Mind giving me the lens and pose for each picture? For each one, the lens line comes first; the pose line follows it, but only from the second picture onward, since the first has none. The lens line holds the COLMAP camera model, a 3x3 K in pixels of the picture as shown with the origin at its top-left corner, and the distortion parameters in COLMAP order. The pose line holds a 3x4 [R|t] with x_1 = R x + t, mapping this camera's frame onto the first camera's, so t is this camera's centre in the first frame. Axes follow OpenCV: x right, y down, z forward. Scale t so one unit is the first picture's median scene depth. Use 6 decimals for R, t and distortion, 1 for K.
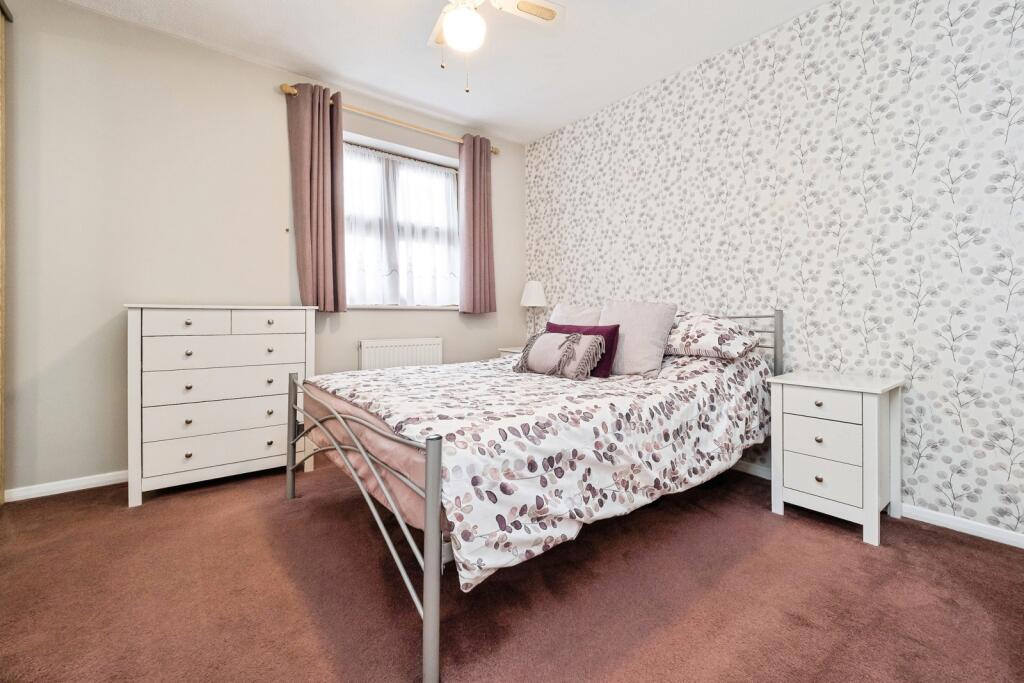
lens RADIAL K [[423.9, 0, 513.8], [0, 423.9, 315.0], [0, 0, 1]] dist [0.012732, 0.000118]
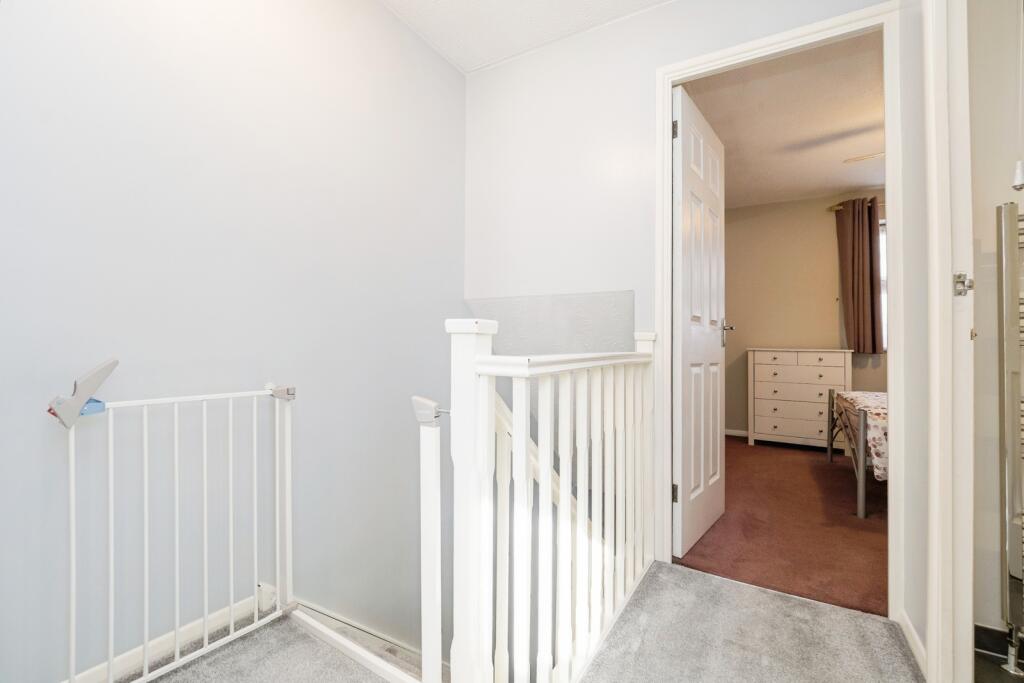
lens RADIAL K [[452.7, 0, 509.0], [0, 452.7, 351.9], [0, 0, 1]] dist [0.012422, -0.014975]
pose [[0.359762, 0.008949, -0.933001, 0.689543], [-0.002093, 0.999959, 0.008784, -0.025658], [0.933042, -0.001207, 0.359767, -0.826612]]
